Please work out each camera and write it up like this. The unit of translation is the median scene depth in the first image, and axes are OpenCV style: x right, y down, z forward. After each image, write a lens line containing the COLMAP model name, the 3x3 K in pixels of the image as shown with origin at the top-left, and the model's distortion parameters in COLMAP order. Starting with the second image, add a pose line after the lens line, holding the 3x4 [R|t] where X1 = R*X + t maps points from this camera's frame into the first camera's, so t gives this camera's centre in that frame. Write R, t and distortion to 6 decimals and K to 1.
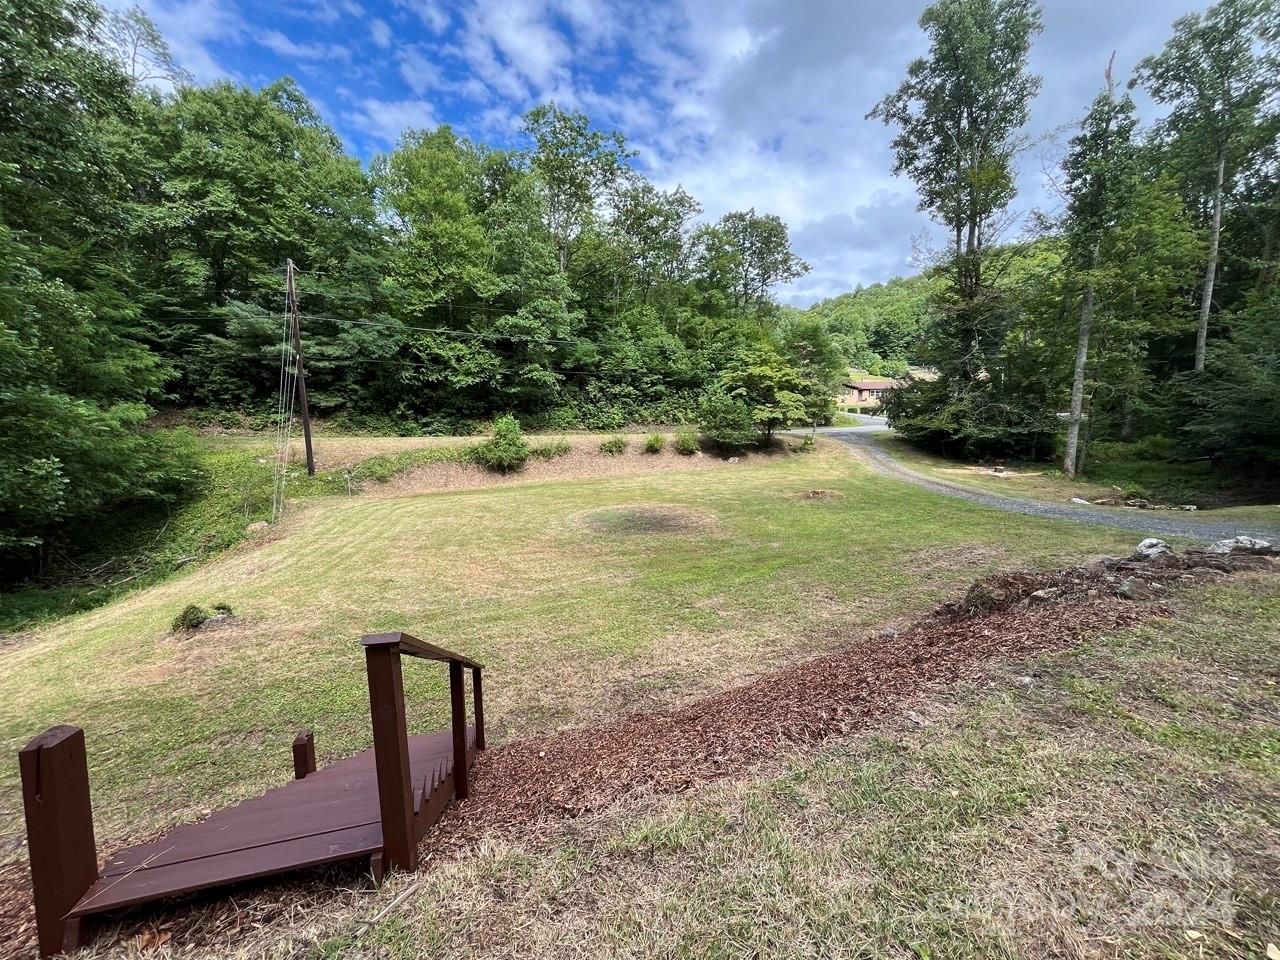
lens RADIAL K [[542.5, 0, 644.4], [0, 542.5, 492.9], [0, 0, 1]] dist [-0.000823, -0.000161]
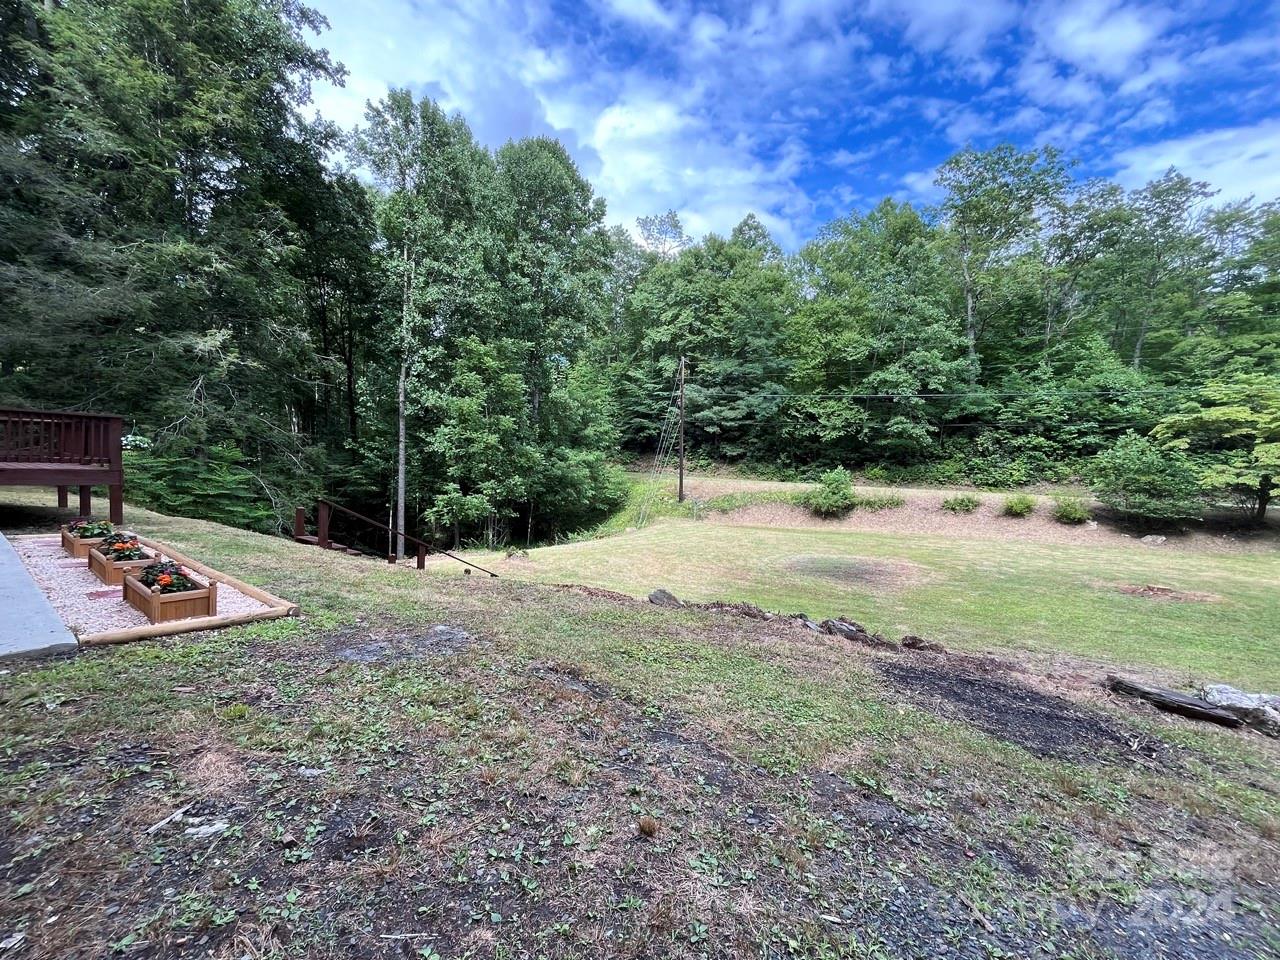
lens RADIAL K [[542.5, 0, 644.4], [0, 542.5, 492.9], [0, 0, 1]] dist [-0.000823, -0.000161]
pose [[0.605941, 0.071332, -0.792305, 0.320588], [-0.142426, 0.989607, -0.019830, -0.012239], [0.782656, 0.124861, 0.609803, 0.041170]]
